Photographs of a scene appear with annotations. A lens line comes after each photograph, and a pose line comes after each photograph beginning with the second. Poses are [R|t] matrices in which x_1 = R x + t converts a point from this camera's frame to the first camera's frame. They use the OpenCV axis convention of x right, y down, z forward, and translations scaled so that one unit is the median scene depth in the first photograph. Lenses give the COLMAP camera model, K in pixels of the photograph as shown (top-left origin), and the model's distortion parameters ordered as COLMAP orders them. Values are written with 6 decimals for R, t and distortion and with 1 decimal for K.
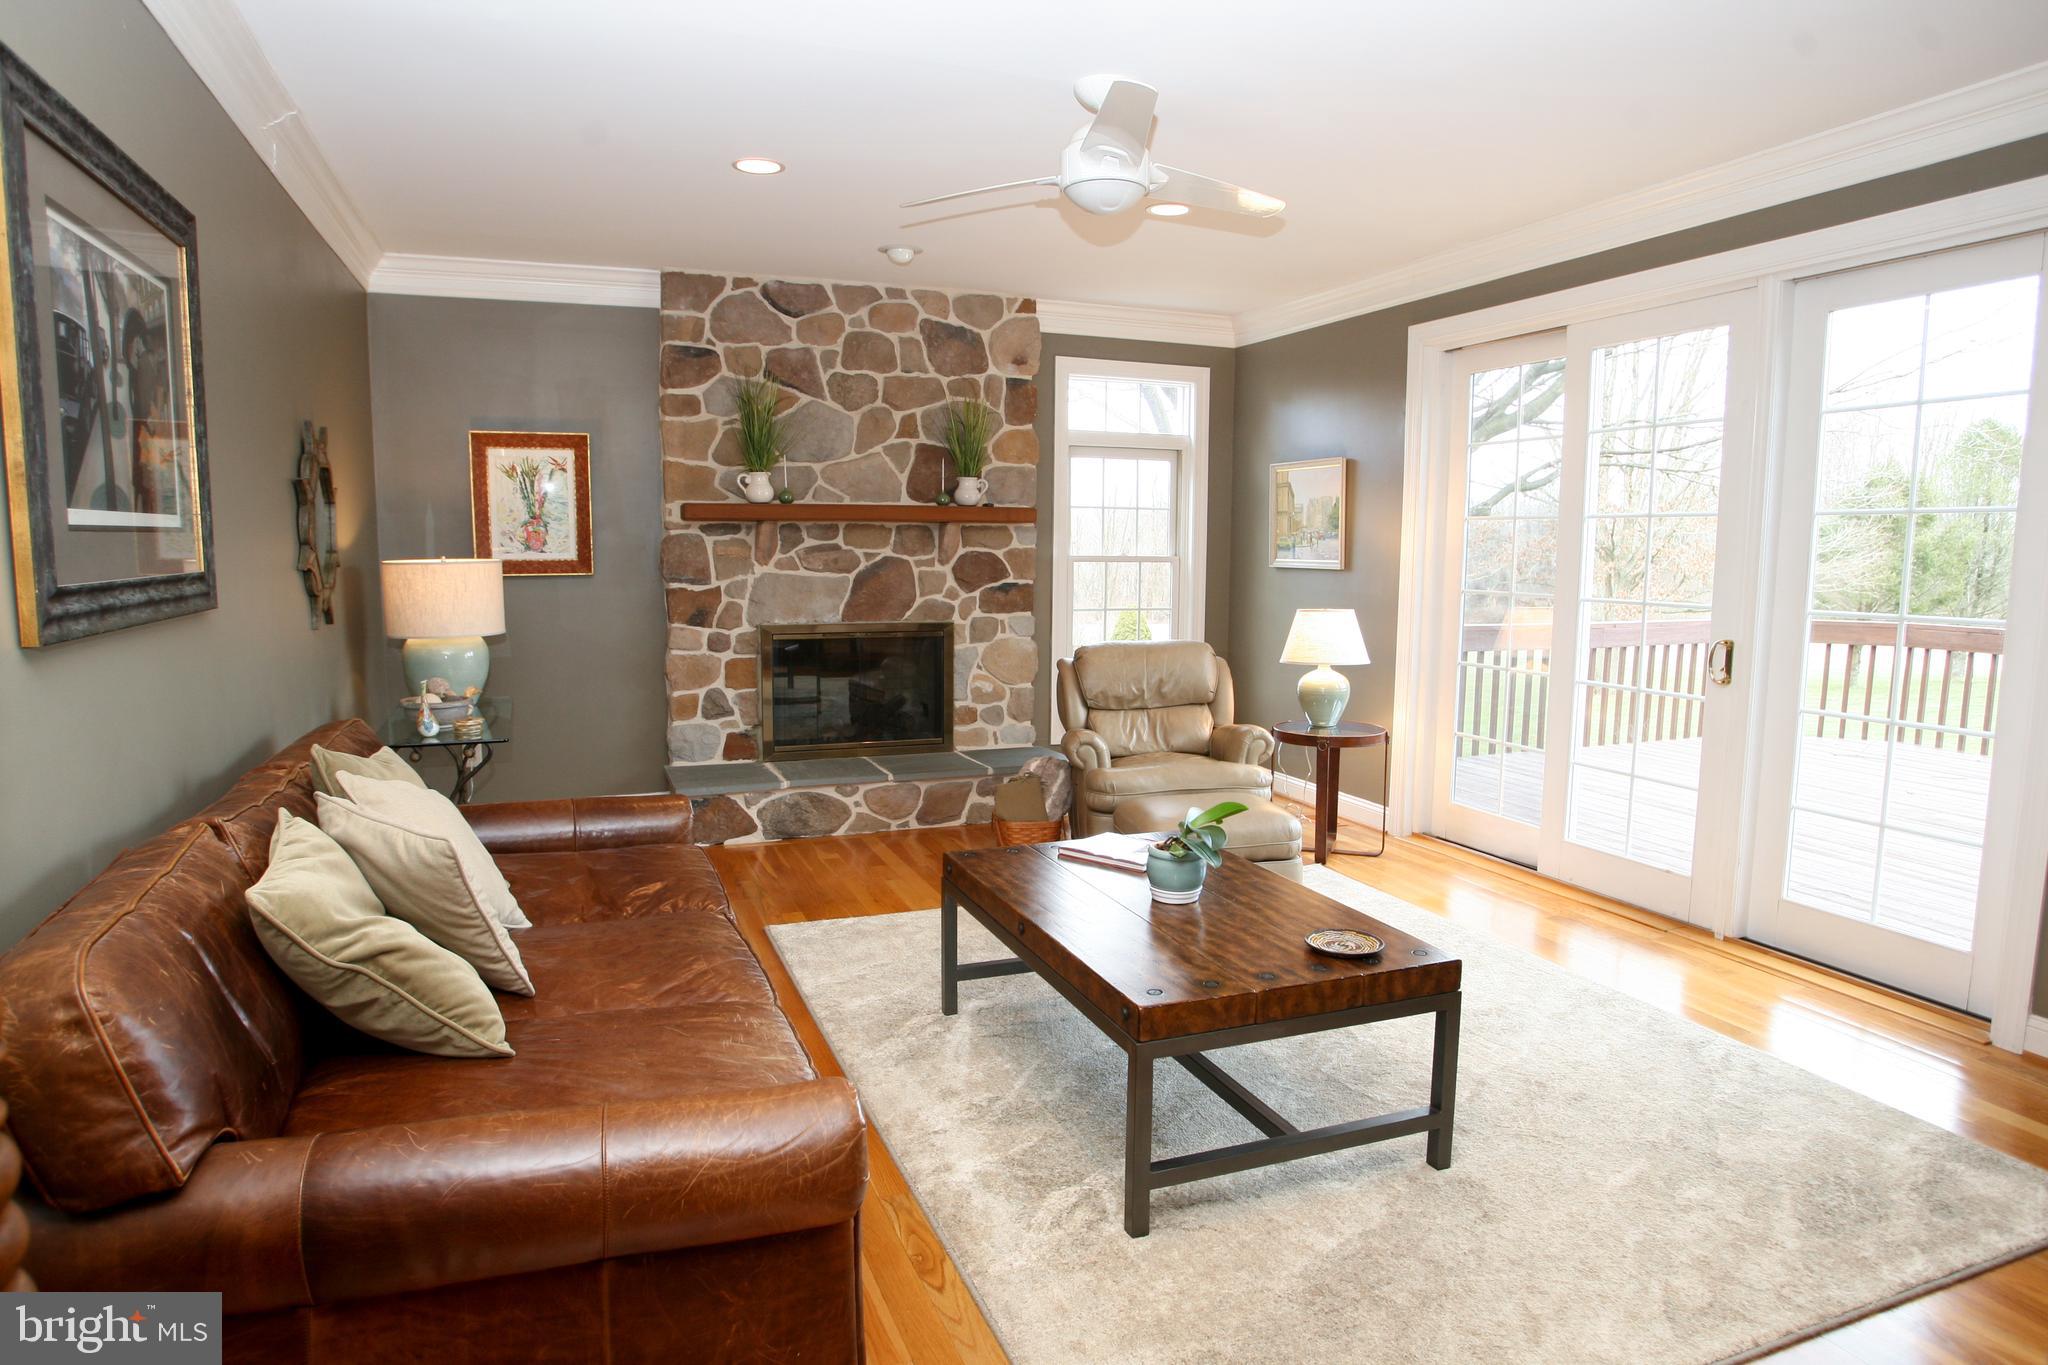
lens RADIAL K [[1226.5, 0, 1030.3], [0, 1226.5, 687.8], [0, 0, 1]] dist [-0.064411, 0.027429]
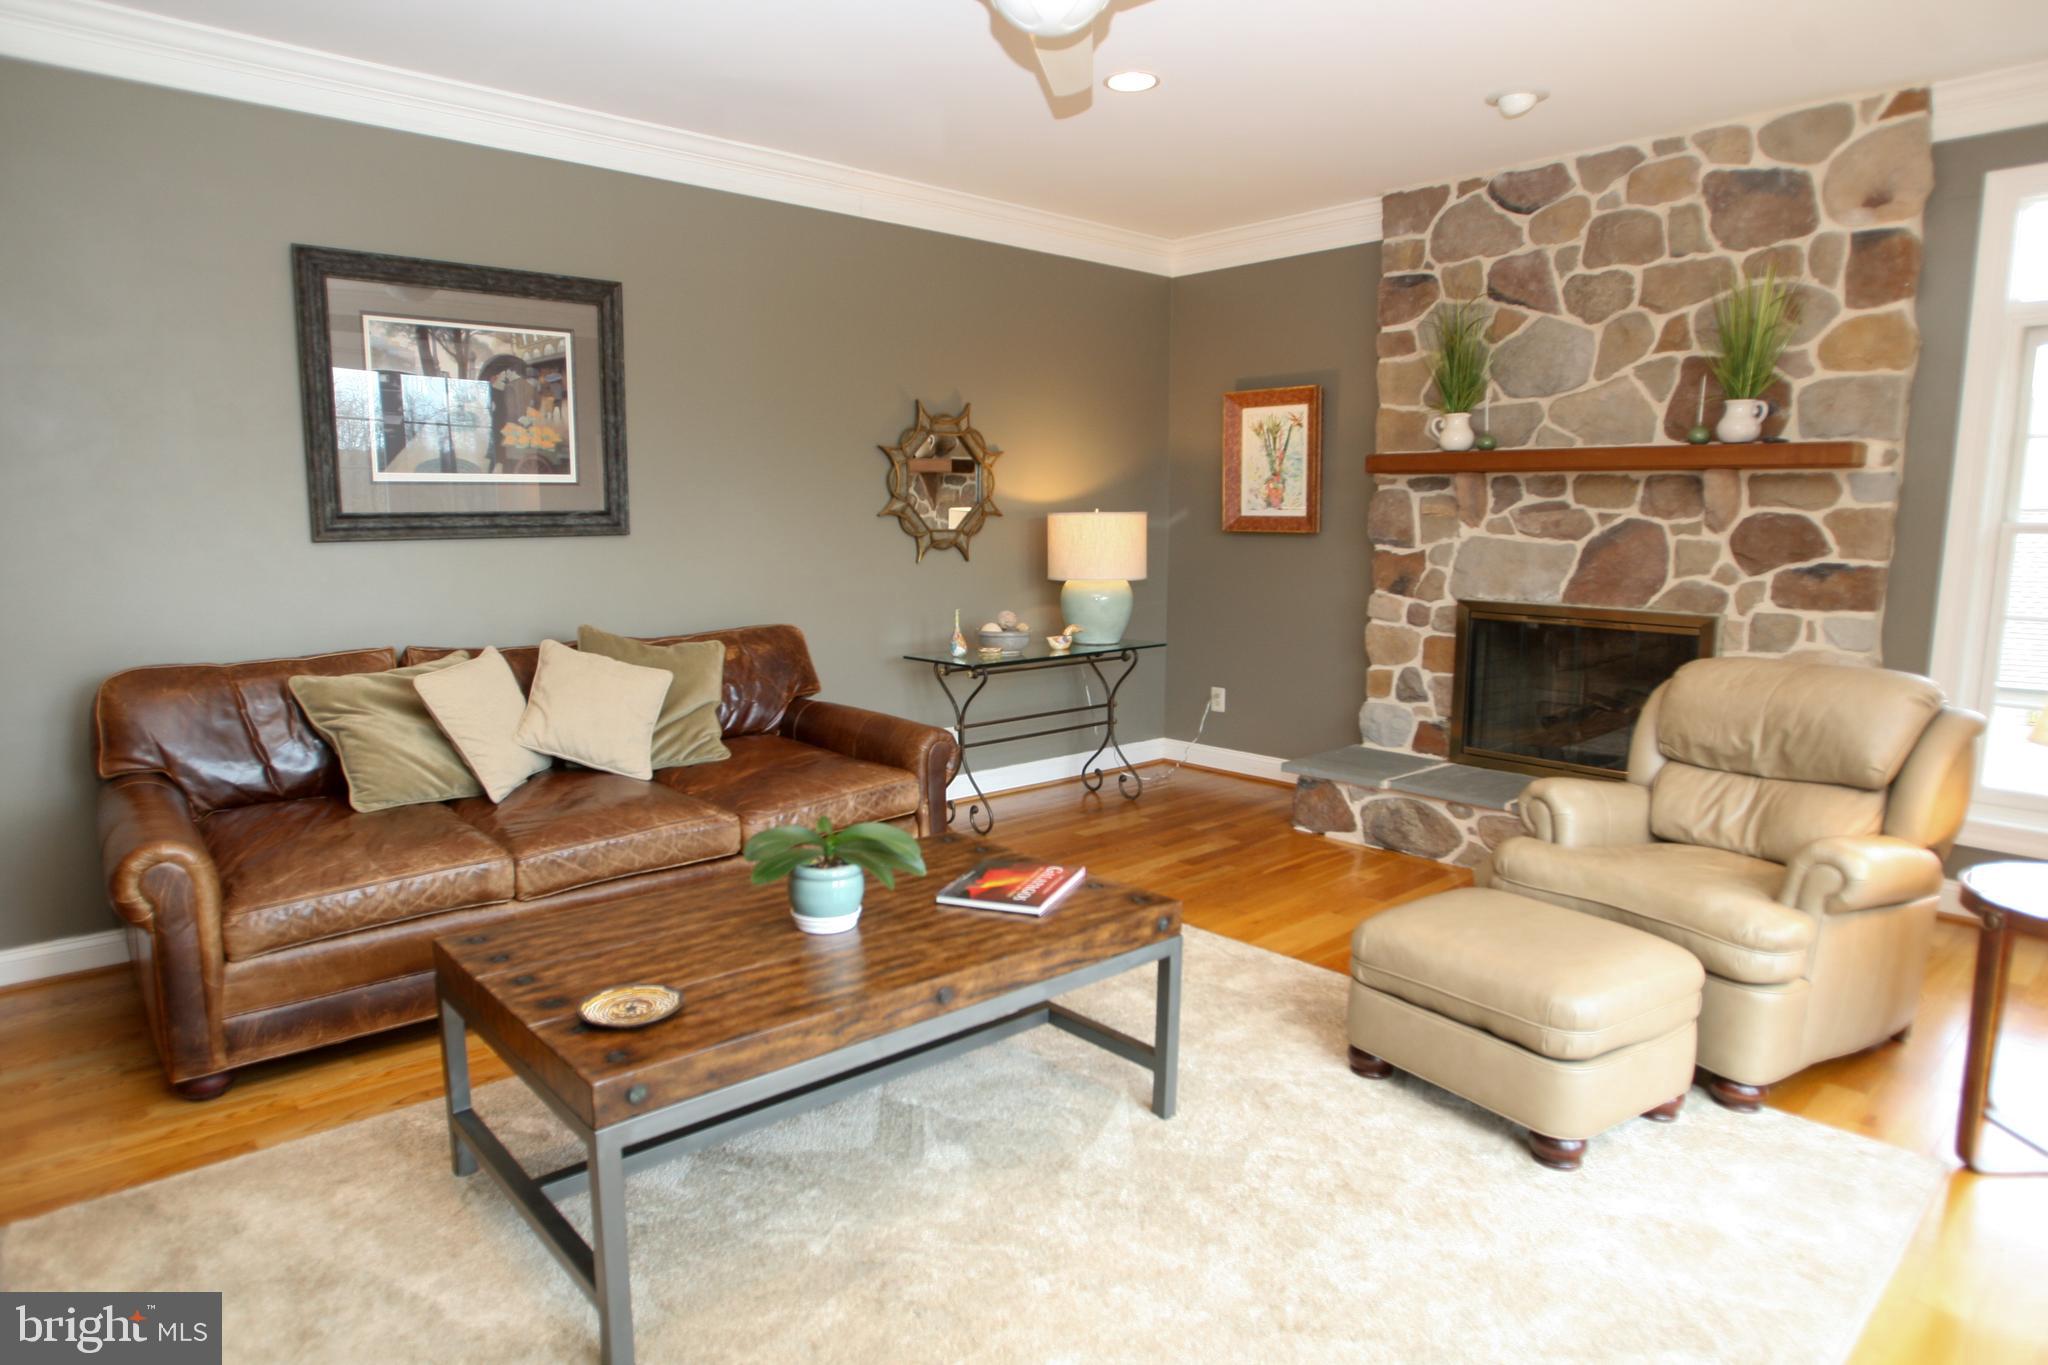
lens RADIAL K [[1226.5, 0, 1015.4], [0, 1226.5, 698.9], [0, 0, 1]] dist [-0.064411, 0.027429]
pose [[0.344025, 0.138241, -0.928728, 0.456054], [-0.113547, 0.987969, 0.104998, -0.036611], [0.932070, 0.069332, 0.355583, 0.427702]]
